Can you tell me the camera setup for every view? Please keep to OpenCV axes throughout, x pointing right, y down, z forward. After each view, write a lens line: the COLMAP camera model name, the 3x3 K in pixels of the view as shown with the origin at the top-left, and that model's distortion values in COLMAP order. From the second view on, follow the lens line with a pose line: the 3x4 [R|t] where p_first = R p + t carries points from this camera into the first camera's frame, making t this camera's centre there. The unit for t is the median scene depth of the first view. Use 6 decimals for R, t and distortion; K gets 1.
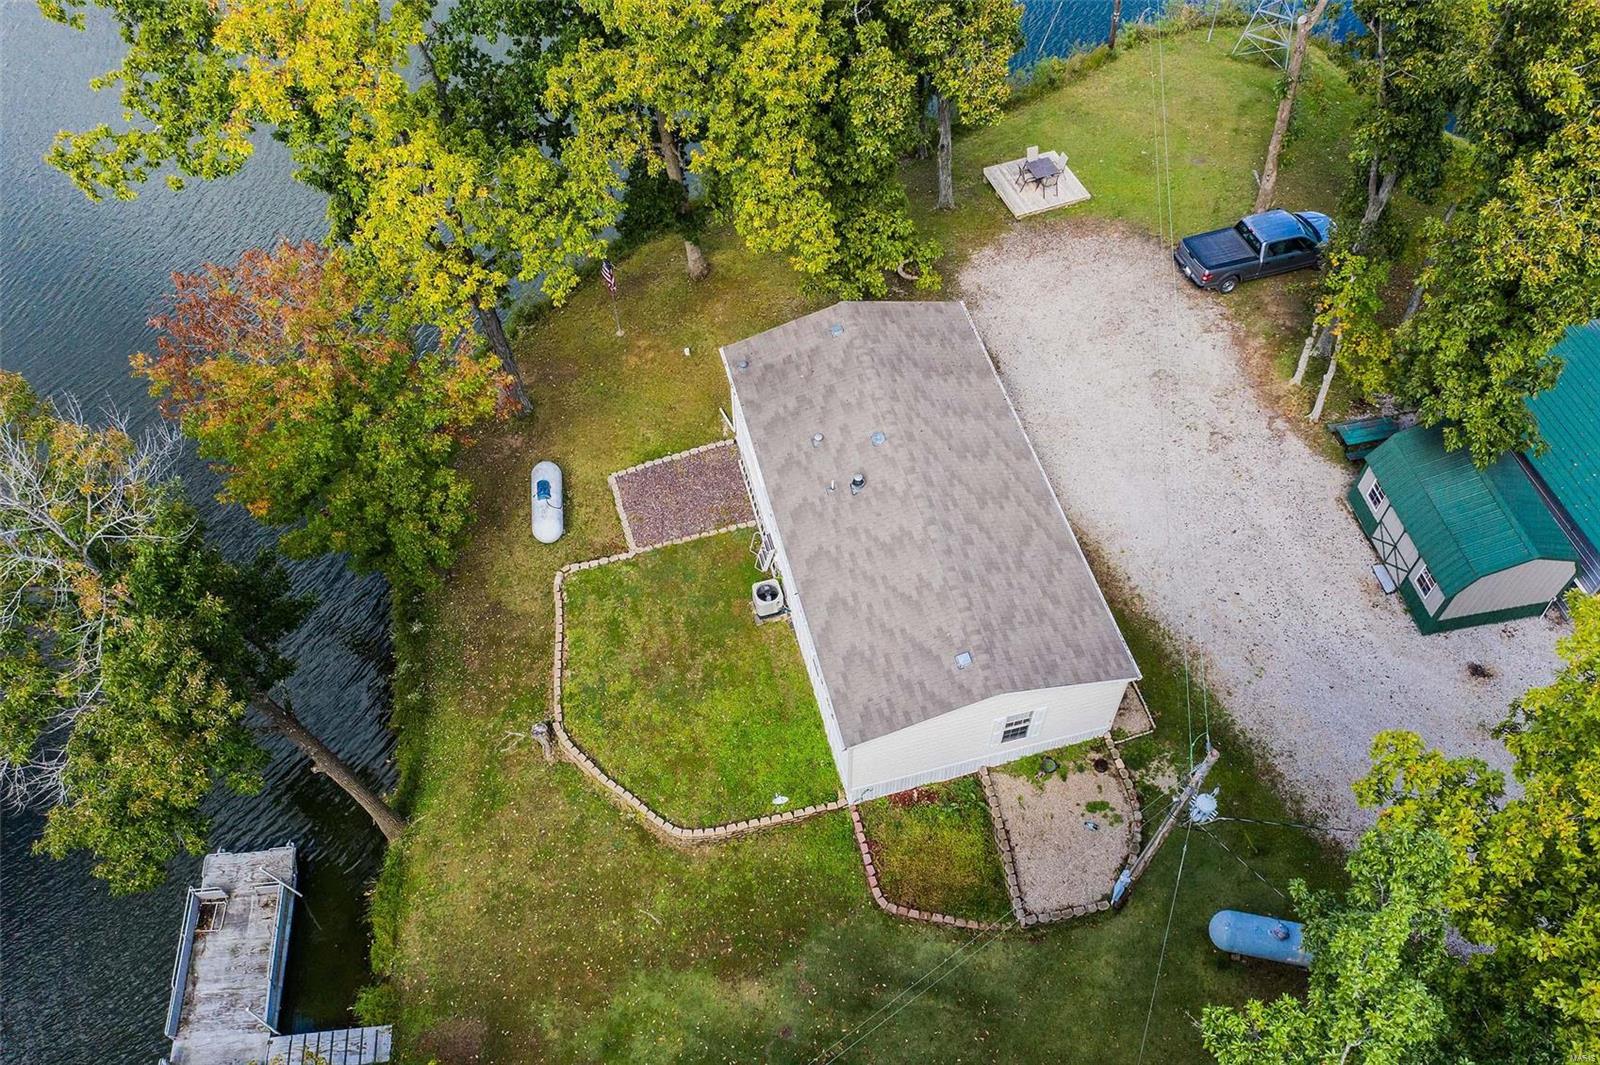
lens RADIAL K [[1299.4, 0, 800.0], [0, 1299.4, 532.5], [0, 0, 1]] dist [0.011978, 0.001901]
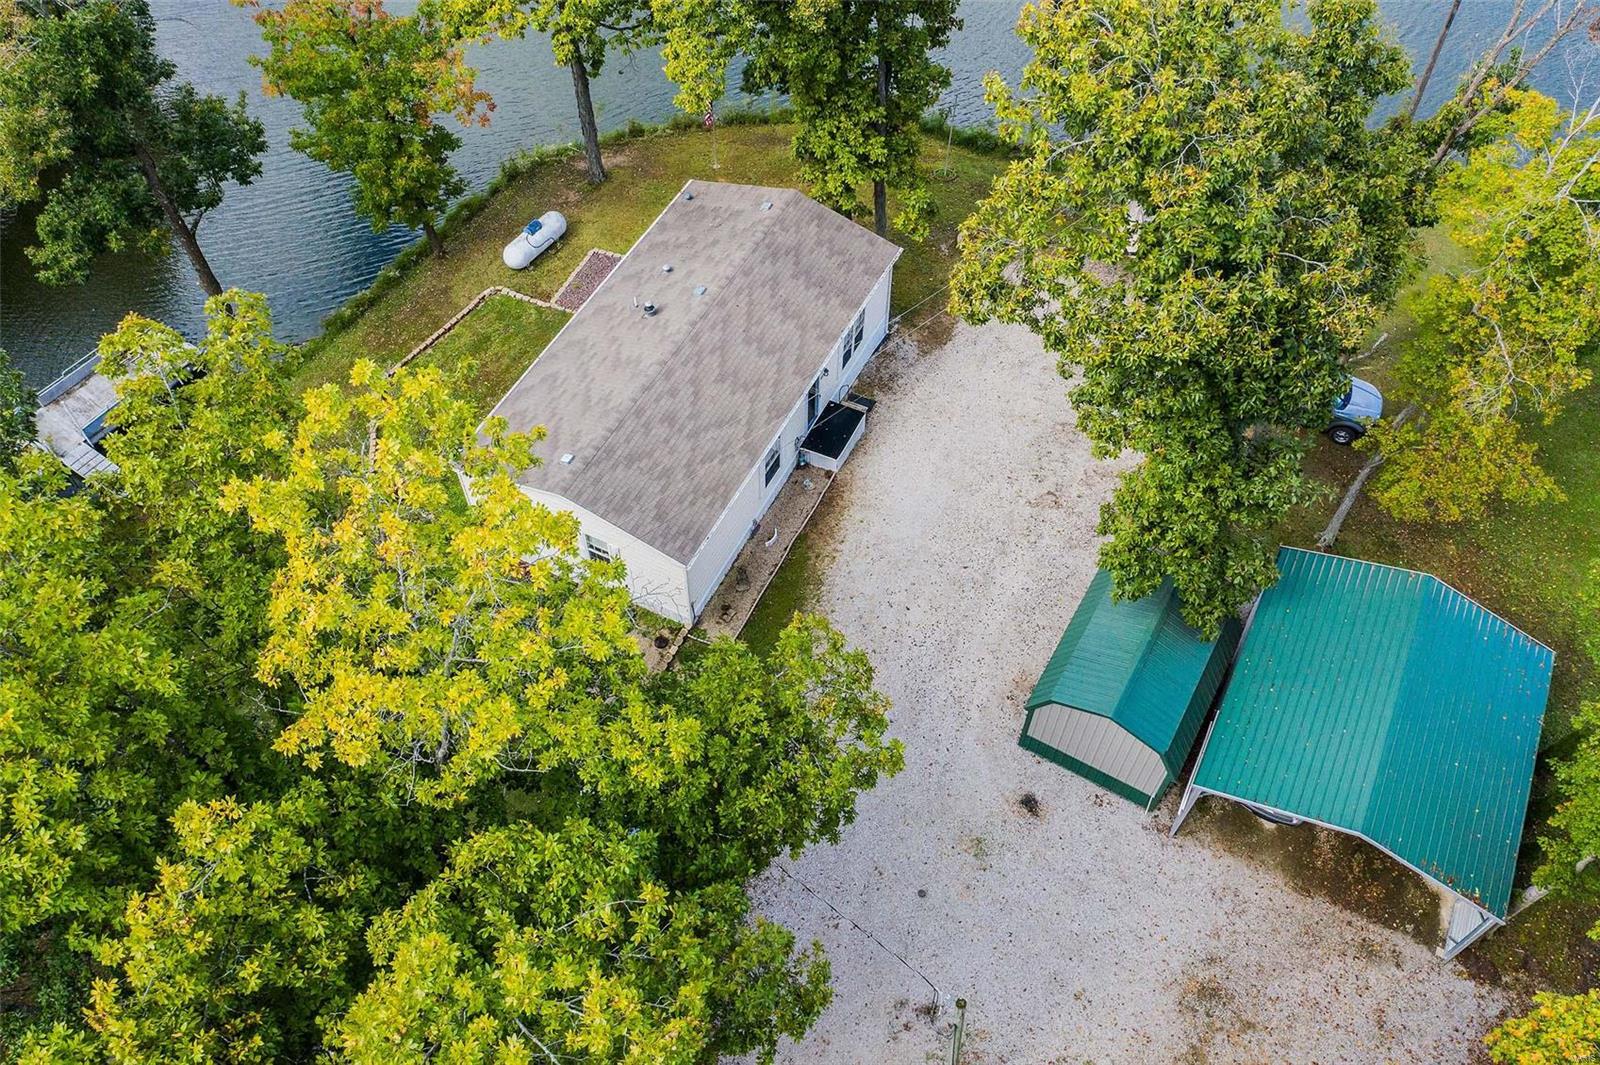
lens RADIAL K [[1299.4, 0, 800.0], [0, 1299.4, 532.5], [0, 0, 1]] dist [0.011978, 0.001901]
pose [[0.747718, 0.531511, -0.398013, 0.668565], [-0.534316, 0.837480, 0.114602, -0.073486], [0.394240, 0.126974, 0.910194, 0.074668]]
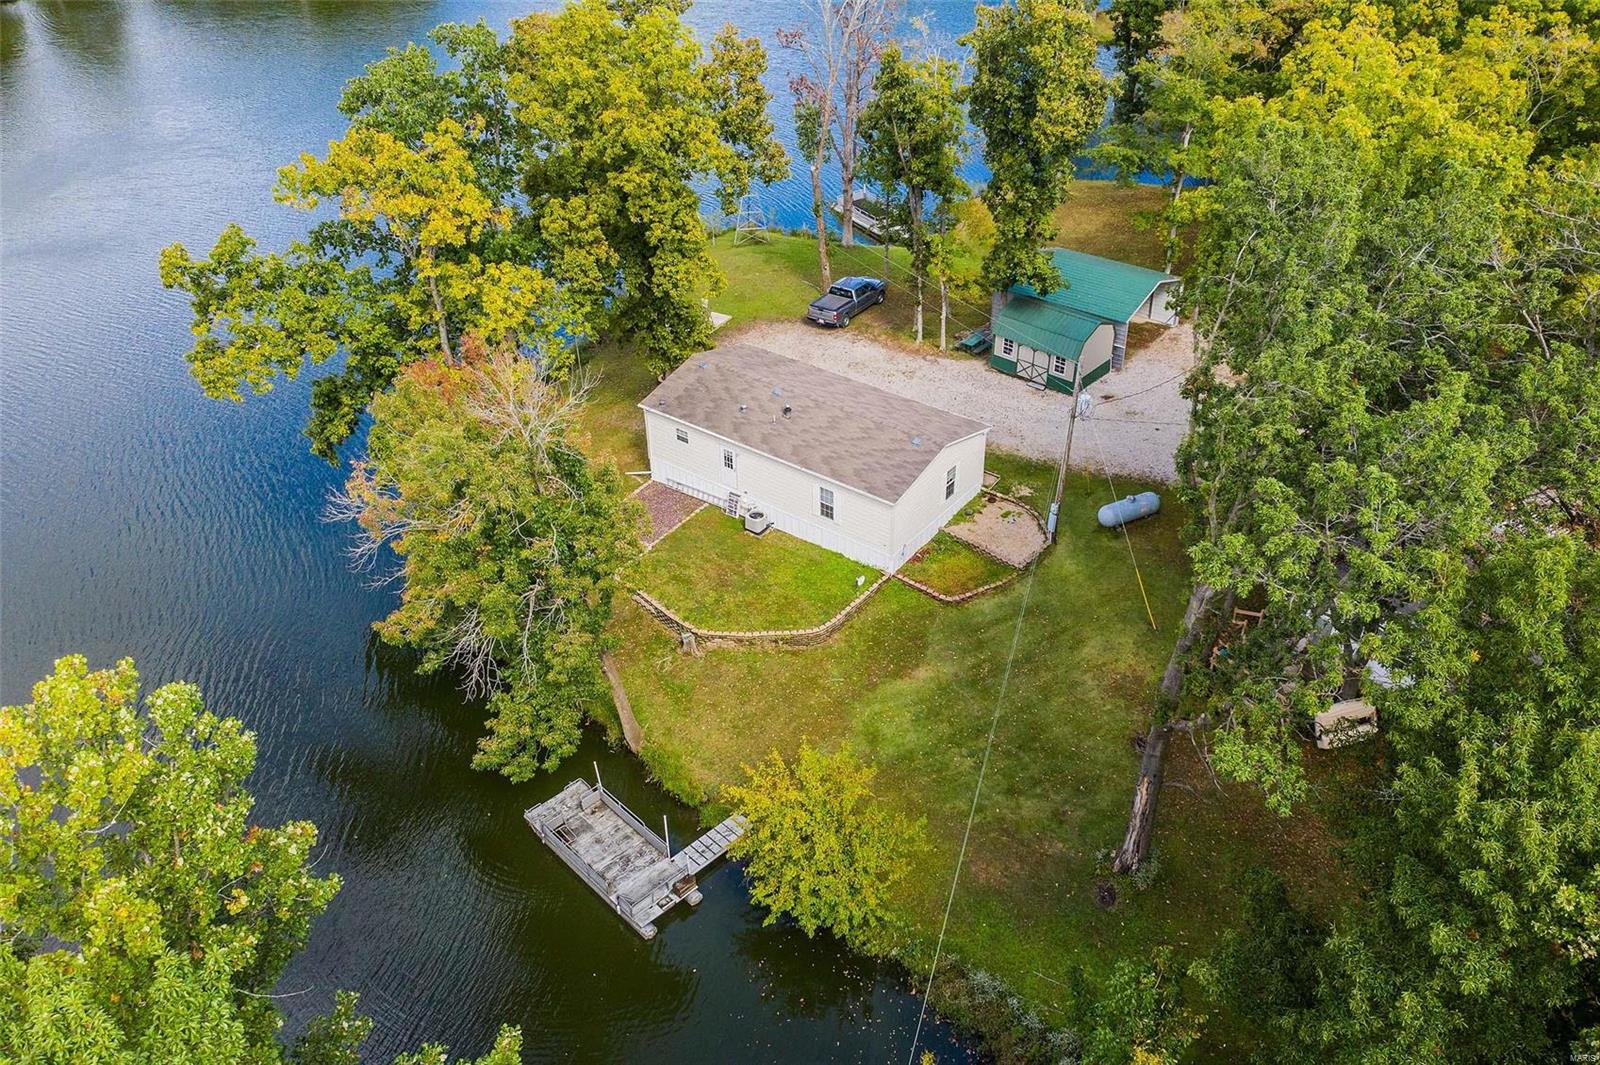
lens RADIAL K [[1299.4, 0, 800.0], [0, 1299.4, 532.5], [0, 0, 1]] dist [0.011978, 0.001901]
pose [[0.781410, -0.337388, 0.524946, -0.836559], [0.495042, 0.847318, -0.192317, 0.404265], [-0.379911, 0.410148, 0.829124, -0.275046]]
